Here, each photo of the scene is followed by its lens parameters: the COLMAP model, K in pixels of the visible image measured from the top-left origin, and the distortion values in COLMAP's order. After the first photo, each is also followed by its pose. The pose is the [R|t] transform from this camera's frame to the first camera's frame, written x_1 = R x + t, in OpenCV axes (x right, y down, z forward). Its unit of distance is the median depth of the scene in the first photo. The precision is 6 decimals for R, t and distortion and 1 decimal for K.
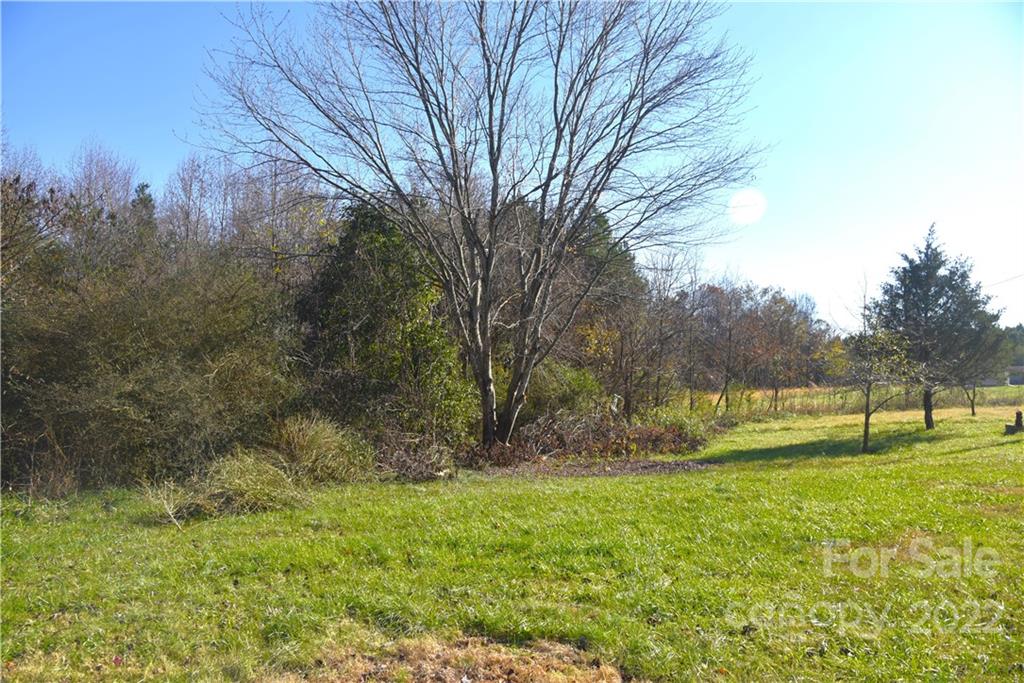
lens RADIAL K [[702.1, 0, 507.9], [0, 702.1, 339.8], [0, 0, 1]] dist [-0.077247, 0.020527]
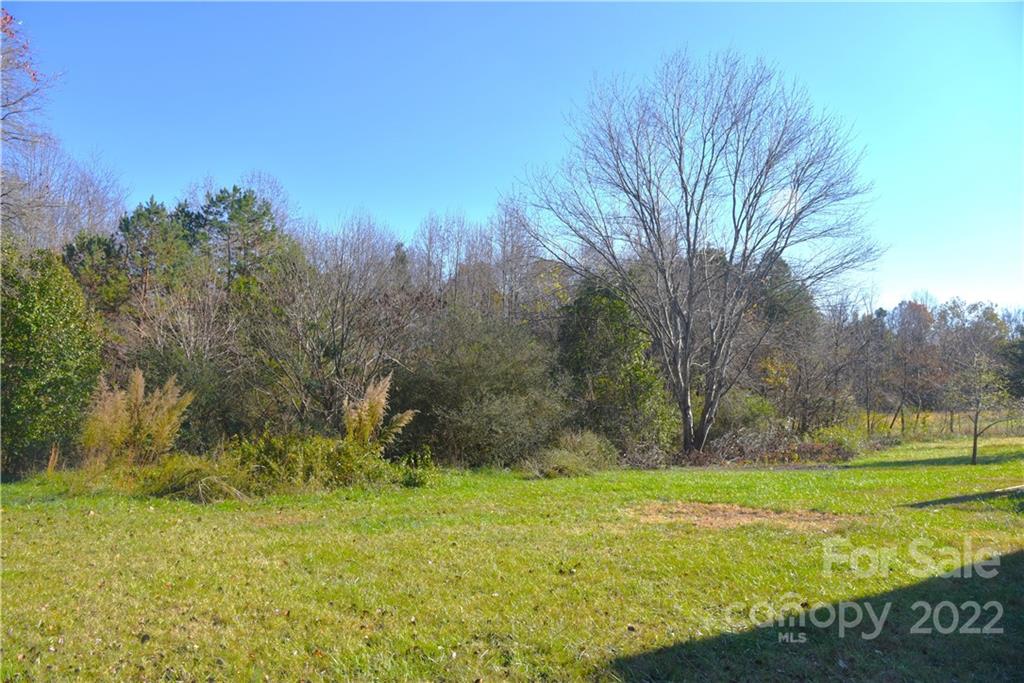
lens RADIAL K [[702.1, 0, 516.9], [0, 702.1, 349.7], [0, 0, 1]] dist [-0.077247, 0.020527]
pose [[0.967617, -0.007064, -0.252323, -0.003907], [0.004828, 0.999943, -0.009479, -0.041885], [0.252376, 0.007954, 0.967597, -0.420435]]
